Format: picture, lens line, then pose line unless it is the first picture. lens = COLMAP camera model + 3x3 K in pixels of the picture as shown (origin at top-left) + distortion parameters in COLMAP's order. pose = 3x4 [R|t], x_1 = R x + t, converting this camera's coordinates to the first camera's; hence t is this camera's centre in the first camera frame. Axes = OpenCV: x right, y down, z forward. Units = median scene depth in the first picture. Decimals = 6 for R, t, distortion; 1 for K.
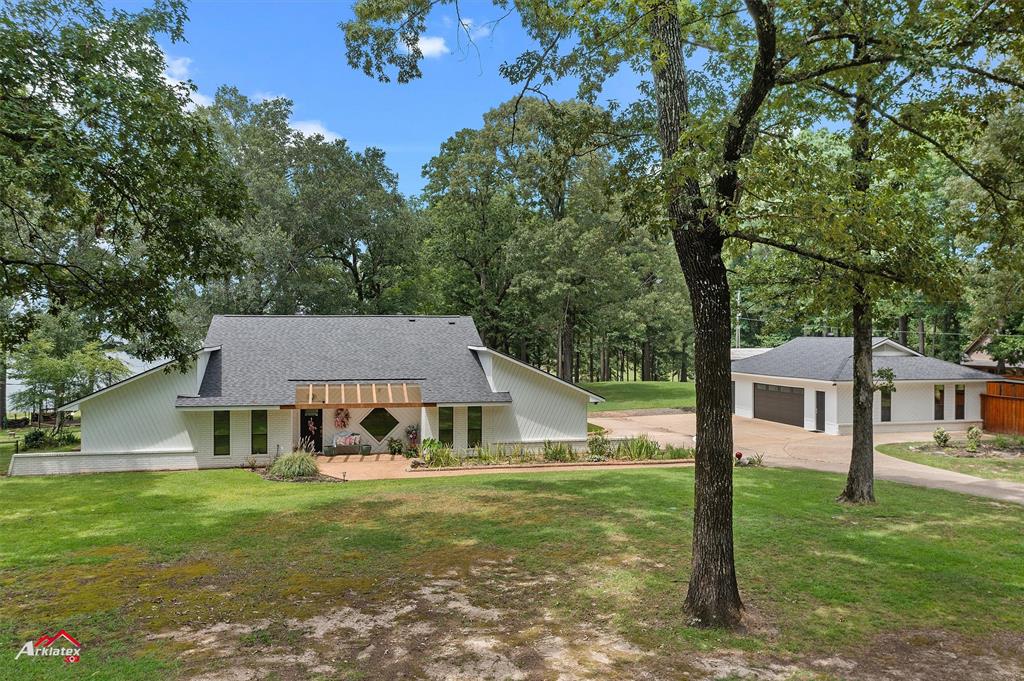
lens RADIAL K [[750.3, 0, 512.0], [0, 750.3, 340.5], [0, 0, 1]] dist [-0.003785, -0.000195]
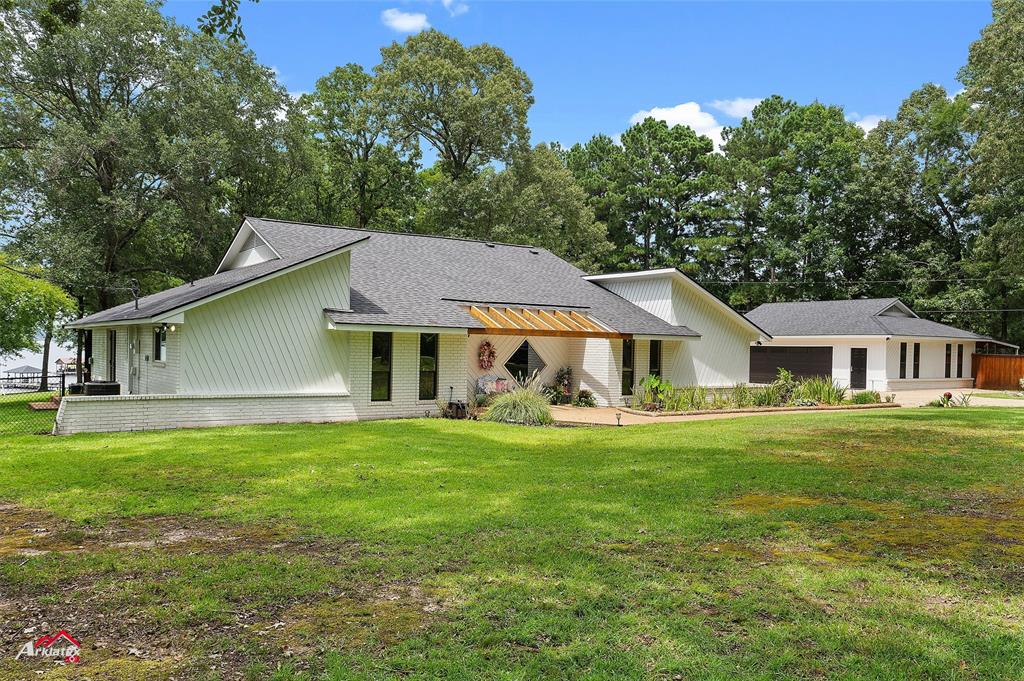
lens RADIAL K [[750.3, 0, 512.0], [0, 750.3, 340.5], [0, 0, 1]] dist [-0.003785, -0.000195]
pose [[0.942269, 0.017173, 0.334416, -0.461676], [-0.016252, 0.999853, -0.005552, 0.094151], [-0.334462, -0.000203, 0.942409, 0.311576]]
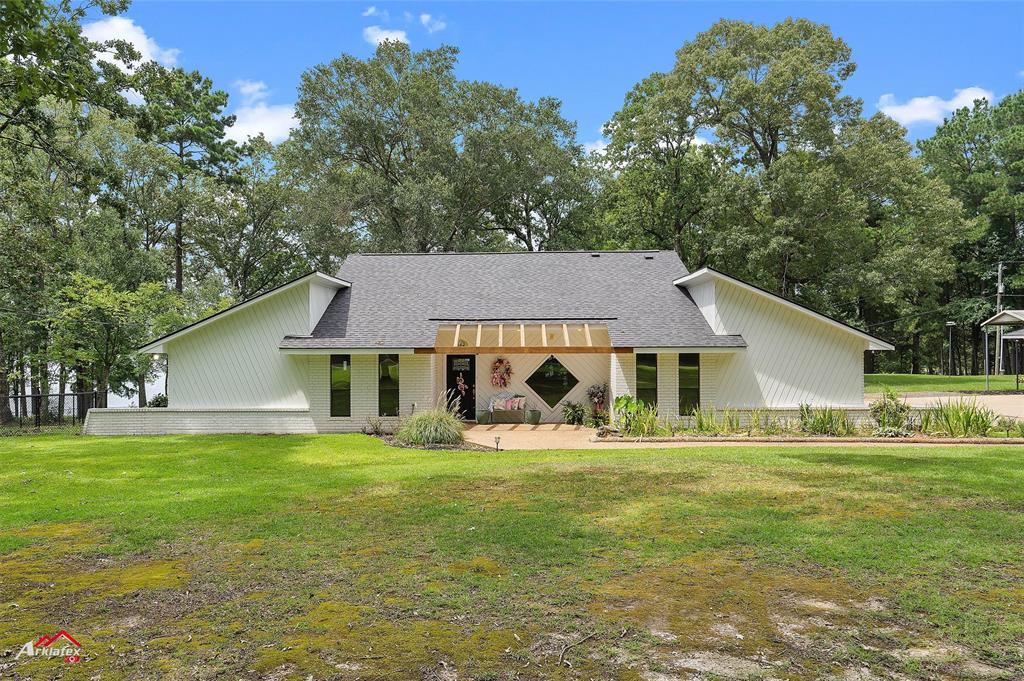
lens RADIAL K [[759.4, 0, 512.0], [0, 759.4, 340.5], [0, 0, 1]] dist [0.026688, 0.000786]
pose [[0.971909, -0.008583, -0.235201, -0.043436], [0.006074, 0.999917, -0.011393, 0.081848], [0.235279, 0.009644, 0.971880, 0.290646]]
